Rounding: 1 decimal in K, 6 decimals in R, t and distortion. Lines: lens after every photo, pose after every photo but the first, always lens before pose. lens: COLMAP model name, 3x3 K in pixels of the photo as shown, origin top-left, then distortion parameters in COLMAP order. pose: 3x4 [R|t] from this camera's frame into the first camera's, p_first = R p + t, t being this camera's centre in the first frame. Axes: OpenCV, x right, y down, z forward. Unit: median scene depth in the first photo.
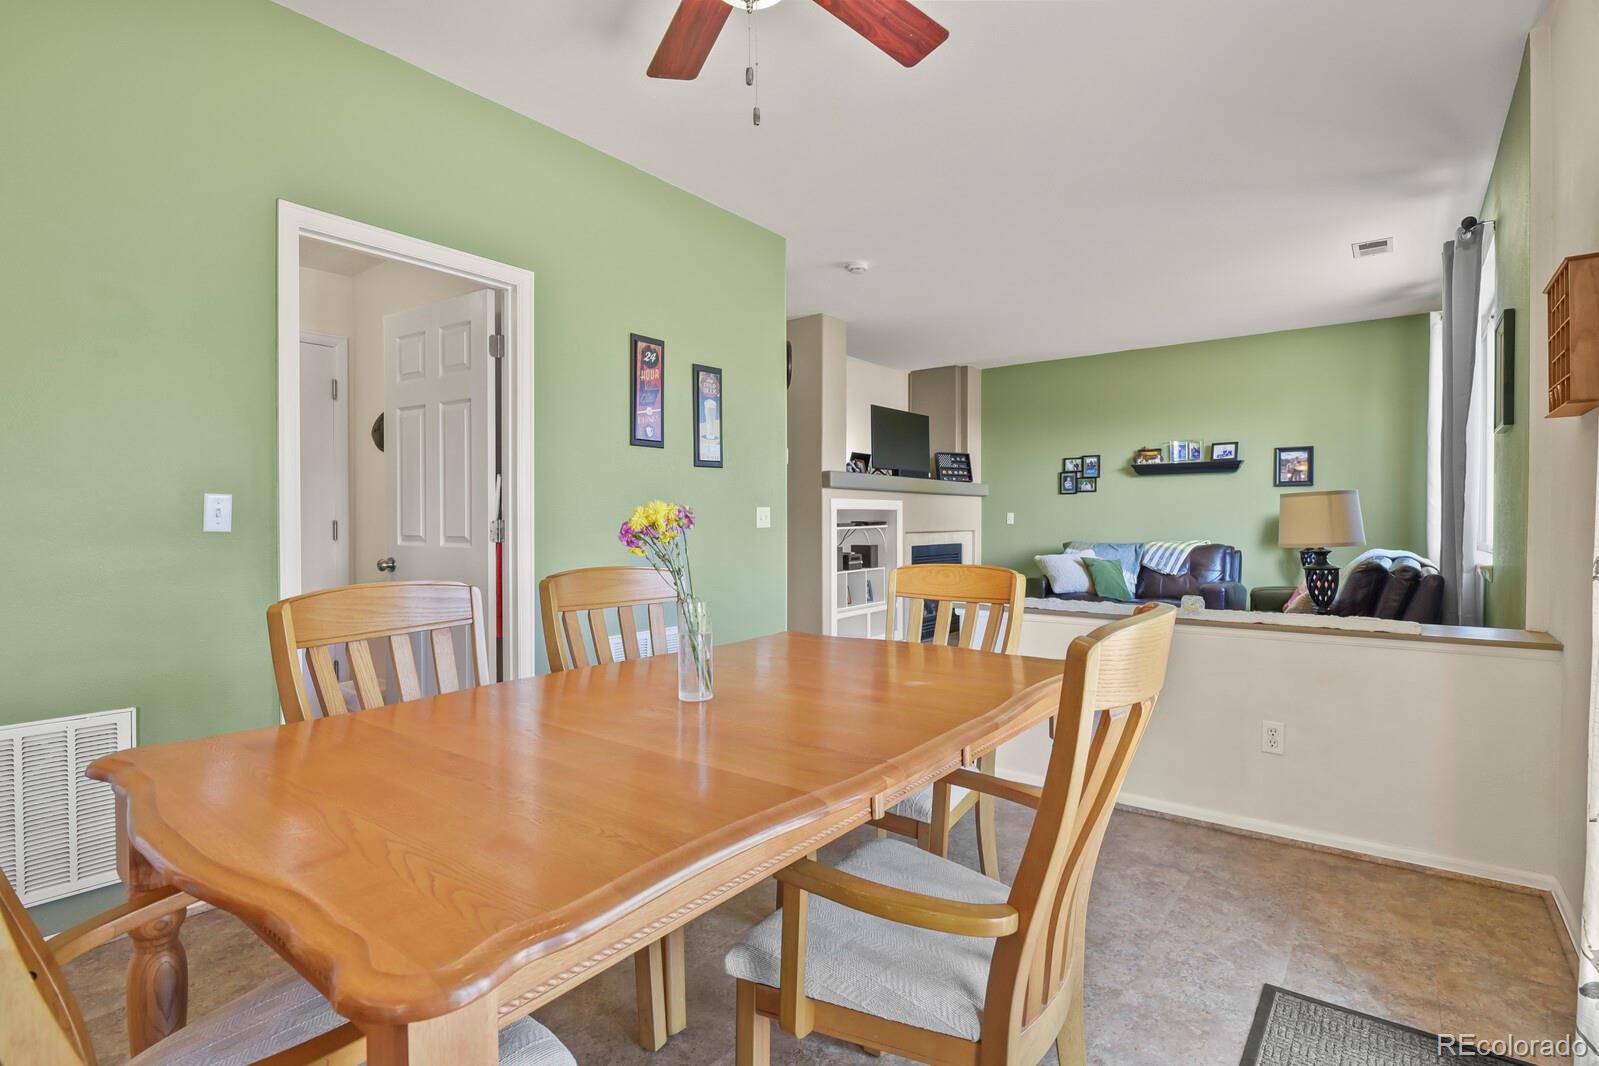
lens RADIAL K [[775.4, 0, 808.1], [0, 775.4, 529.0], [0, 0, 1]] dist [-0.004484, -0.006842]
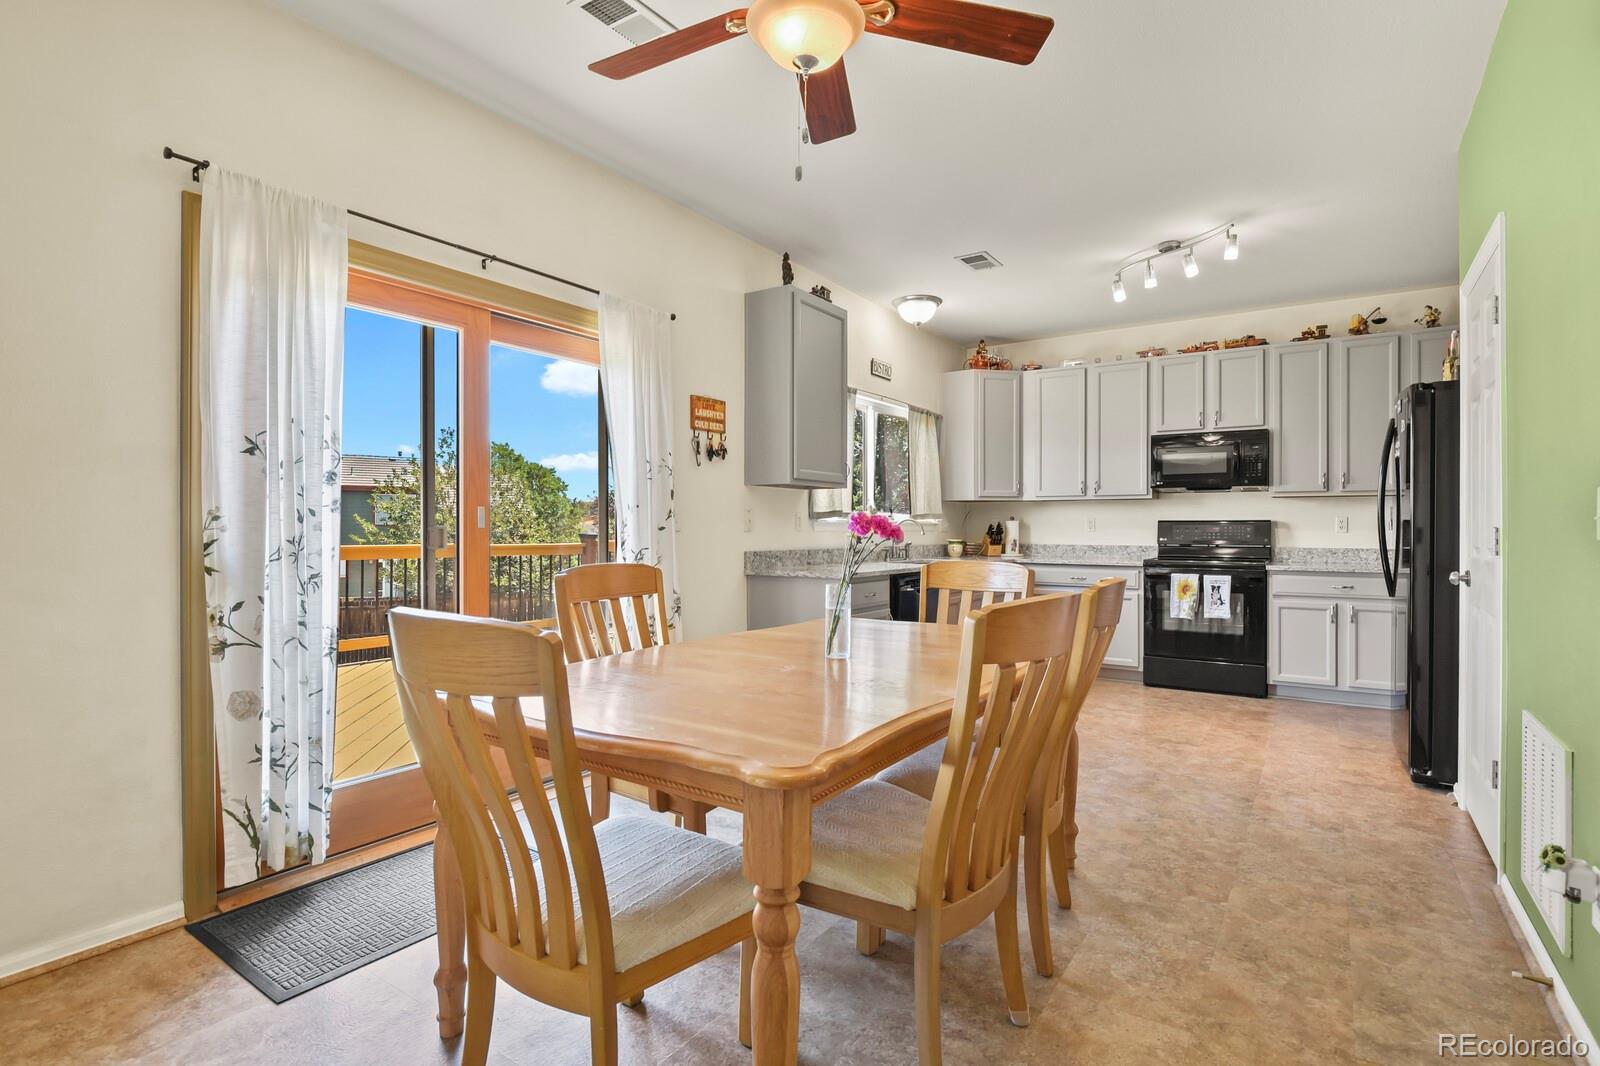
lens RADIAL K [[775.8, 0, 808.7], [0, 775.8, 529.0], [0, 0, 1]] dist [-0.004484, -0.006842]
pose [[-0.998159, -0.002279, -0.060611, -0.003198], [-0.003034, 0.999919, 0.012361, -0.004878], [0.060578, 0.012522, -0.998085, 0.548562]]
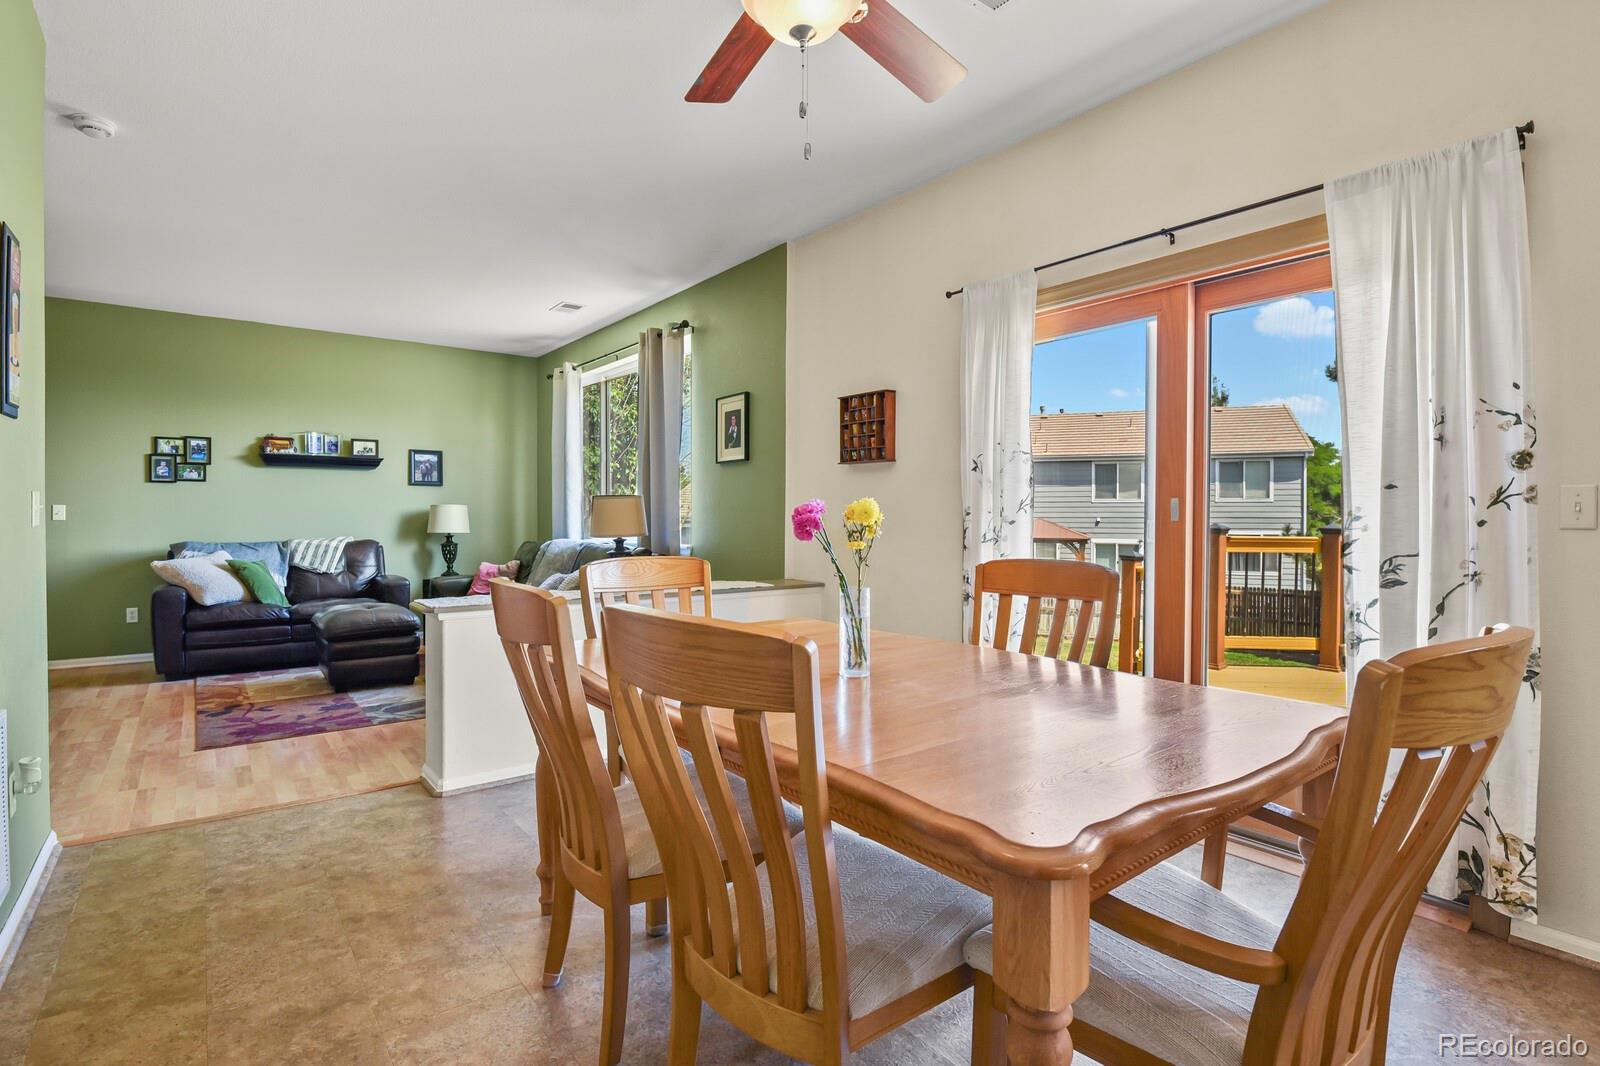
lens RADIAL K [[775.8, 0, 808.7], [0, 775.8, 529.0], [0, 0, 1]] dist [-0.004484, -0.006842]
pose [[0.254248, -0.011924, 0.967065, -0.291571], [0.007103, 0.999920, 0.010462, -0.001089], [-0.967113, 0.004209, 0.254313, 0.182553]]
